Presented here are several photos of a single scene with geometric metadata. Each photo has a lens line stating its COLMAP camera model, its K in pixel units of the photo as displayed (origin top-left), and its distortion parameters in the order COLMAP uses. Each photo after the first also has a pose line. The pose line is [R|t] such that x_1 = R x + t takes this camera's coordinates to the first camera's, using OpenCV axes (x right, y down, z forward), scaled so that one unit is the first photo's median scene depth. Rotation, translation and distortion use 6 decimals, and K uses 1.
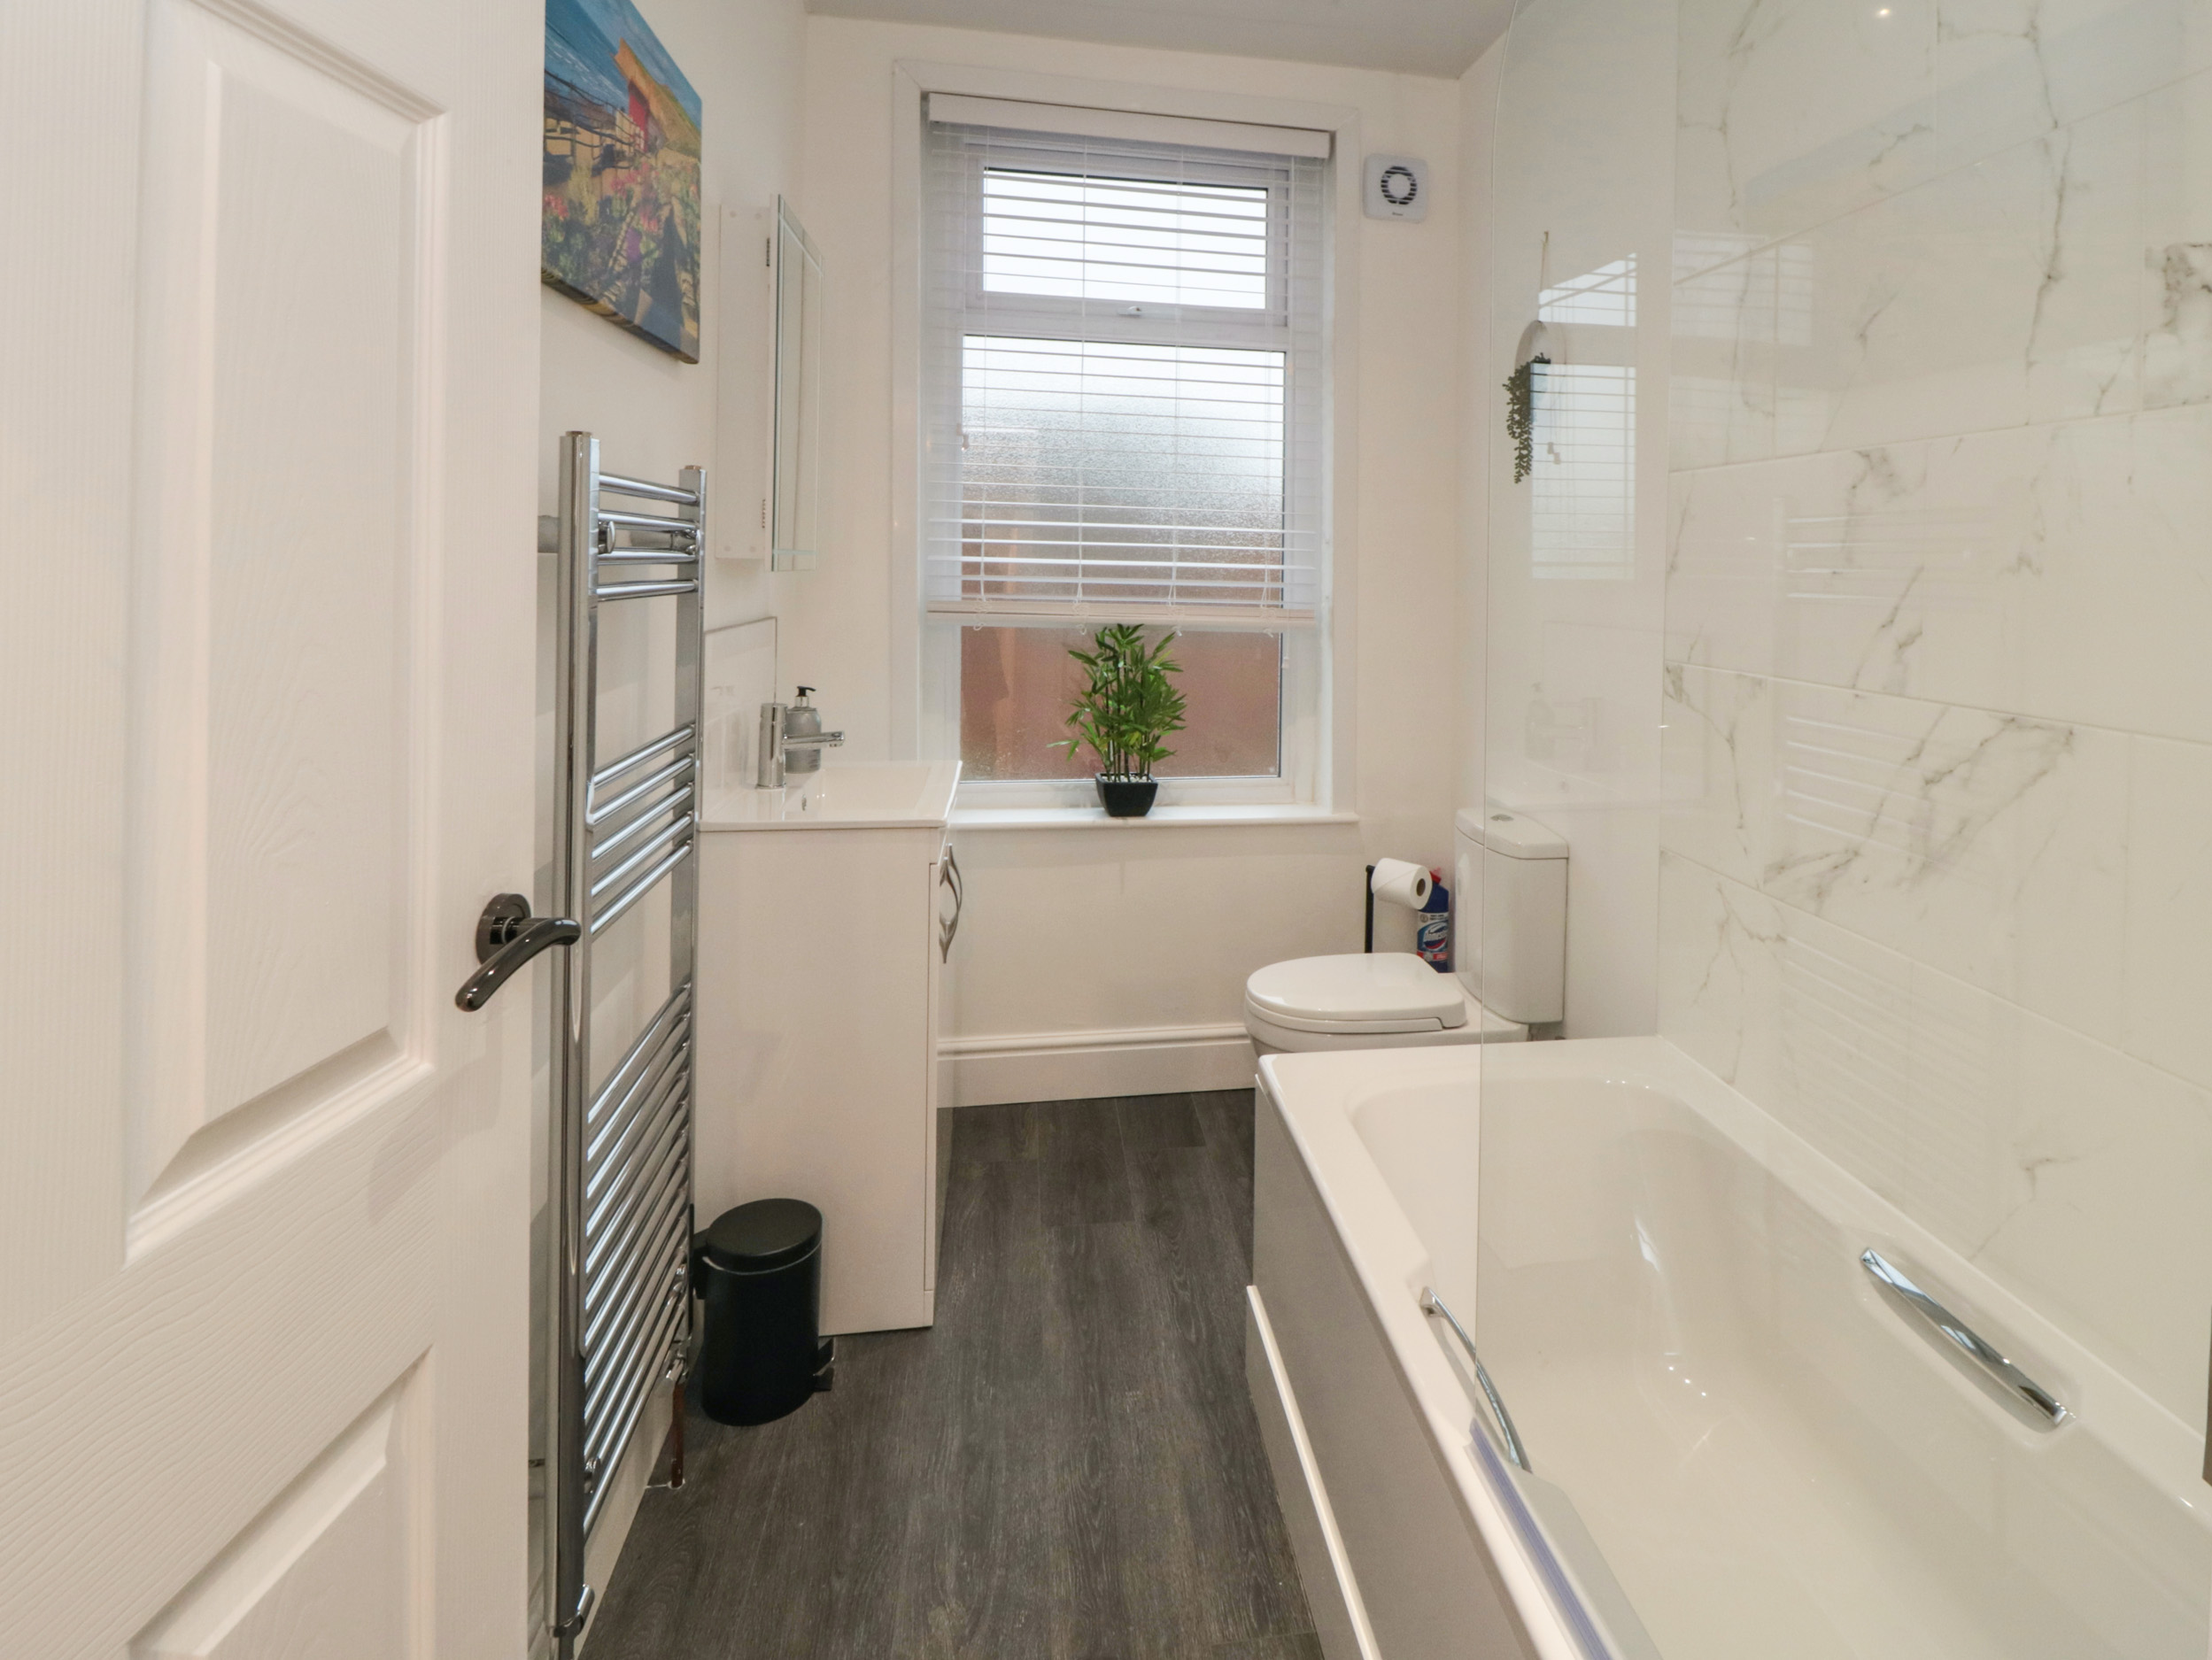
lens RADIAL K [[1175.2, 0, 1148.1], [0, 1175.2, 822.5], [0, 0, 1]] dist [0.002482, -0.015151]
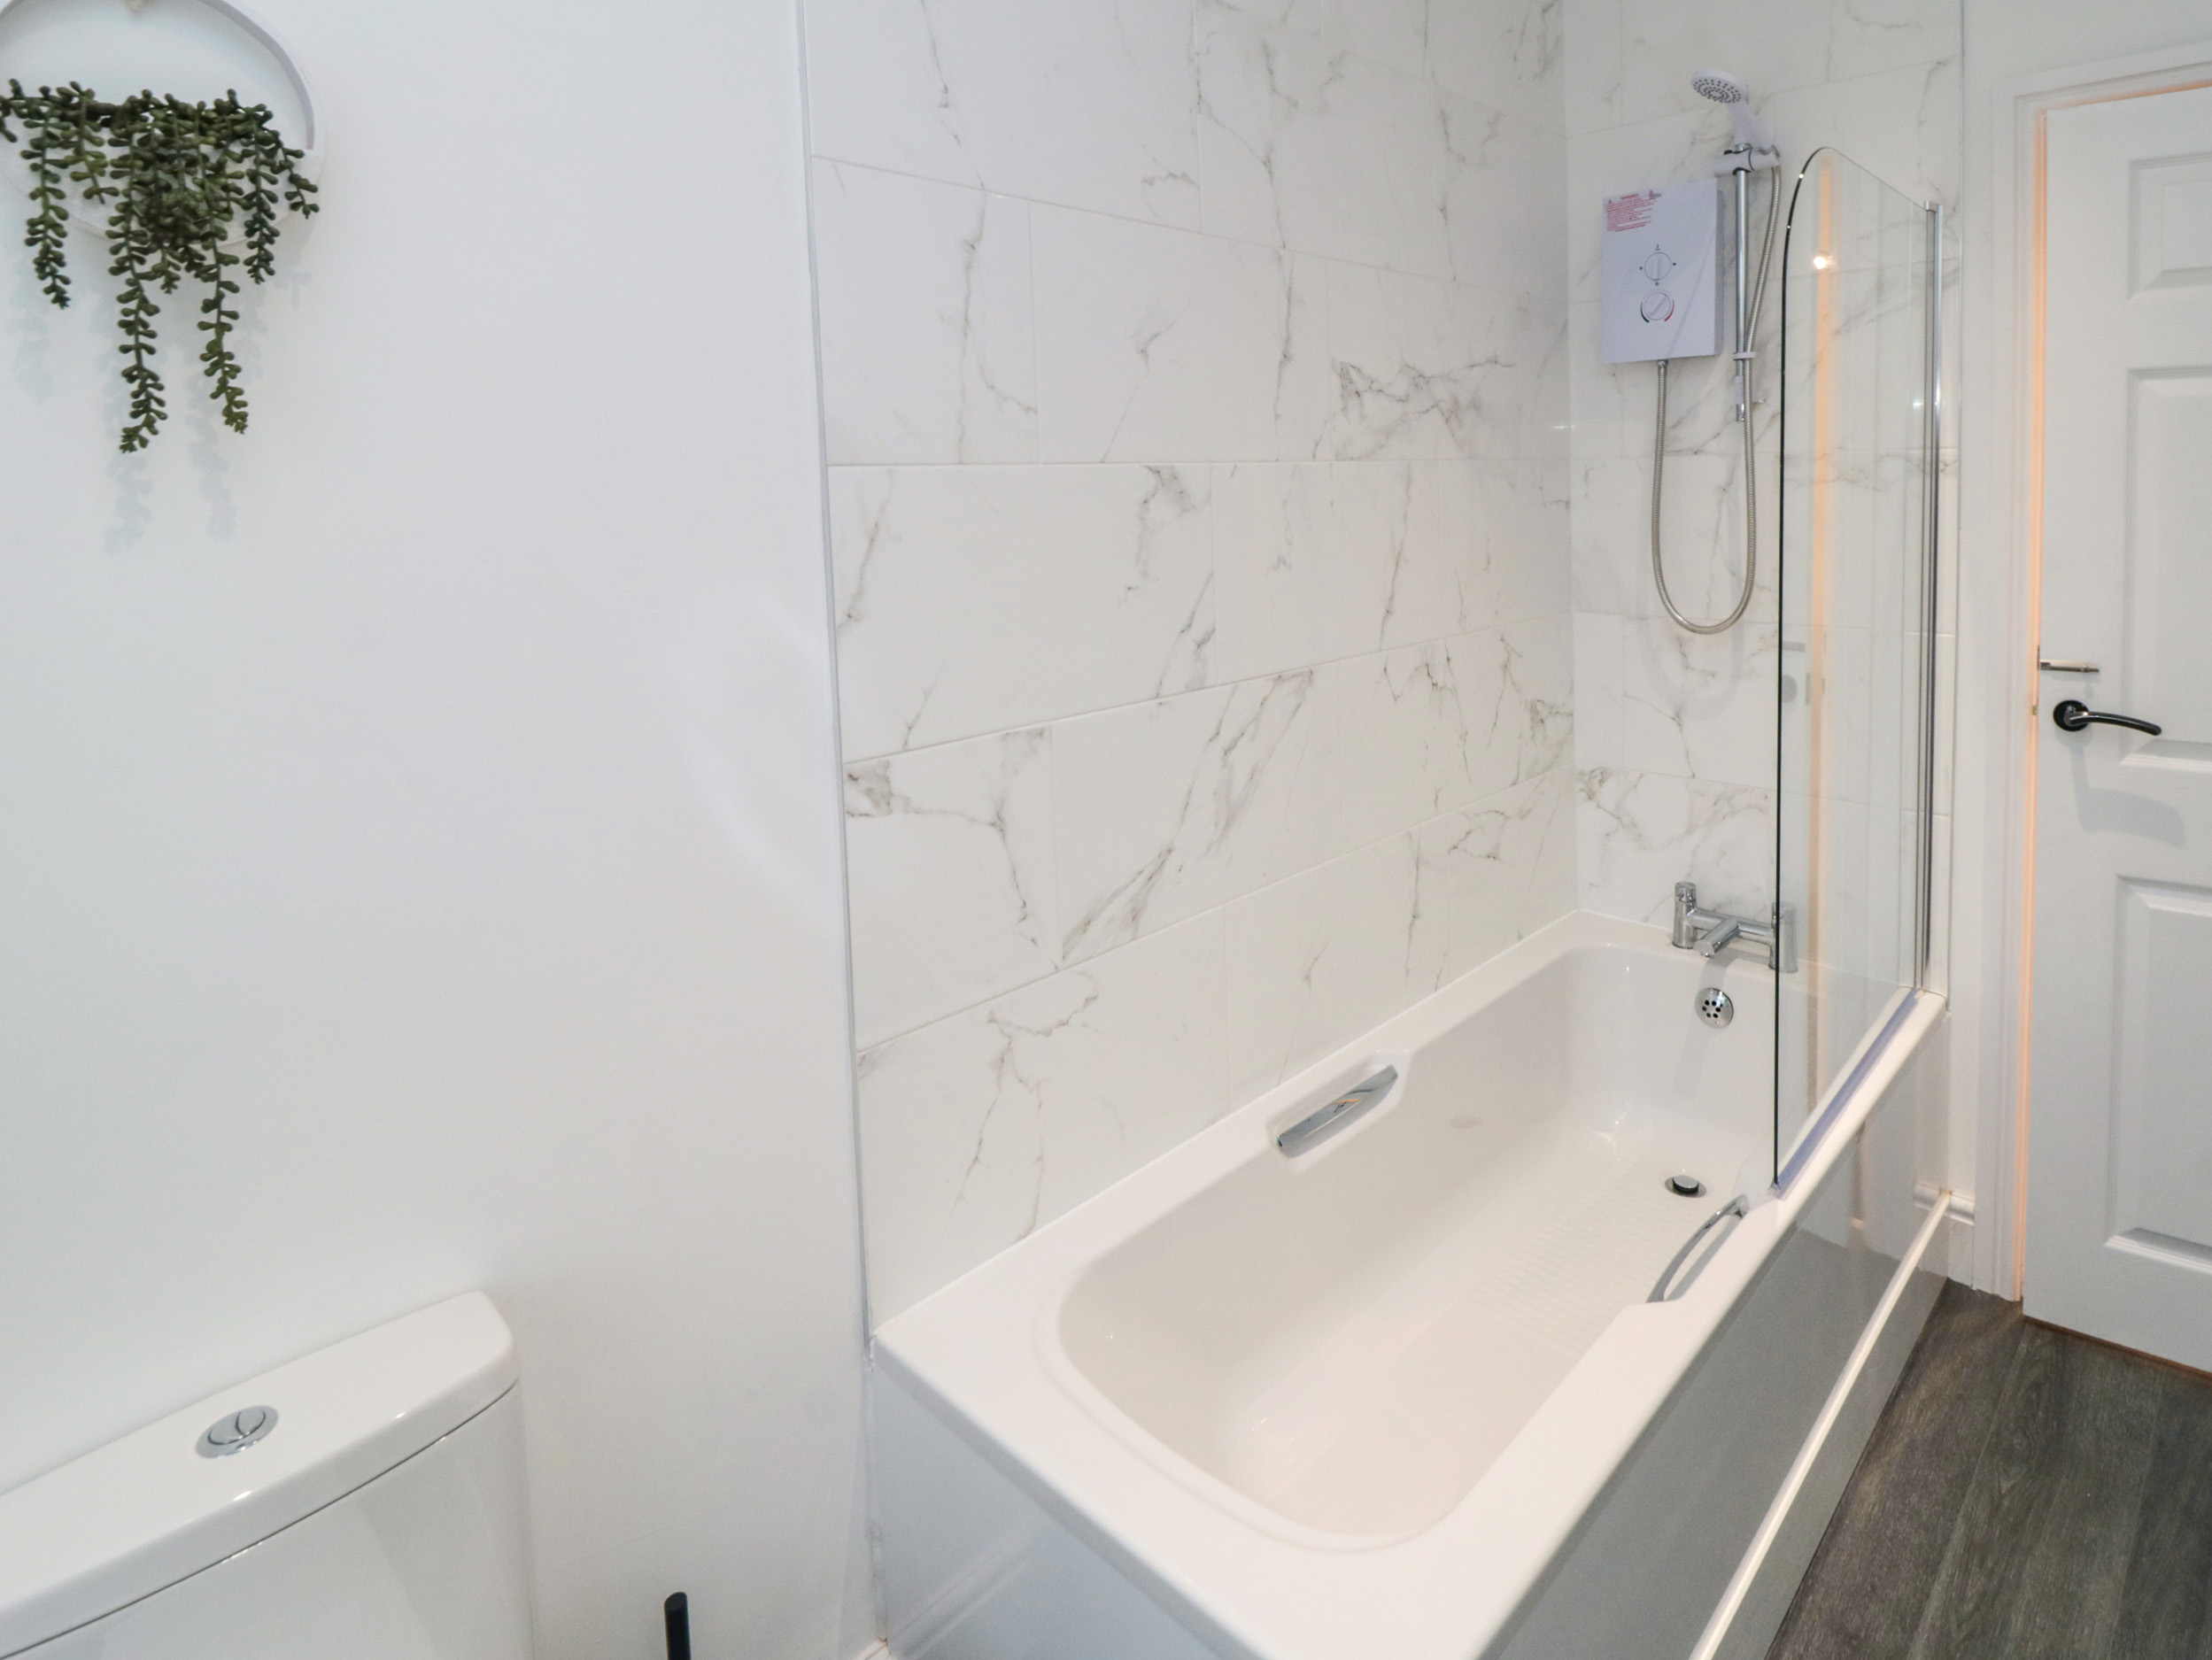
lens RADIAL K [[1175.2, 0, 1148.1], [0, 1175.2, 822.5], [0, 0, 1]] dist [0.002482, -0.015151]
pose [[-0.631623, -0.095280, 0.769398, -0.214351], [0.266971, 0.904991, 0.331237, -0.387228], [-0.727859, 0.414624, -0.546176, 1.740170]]
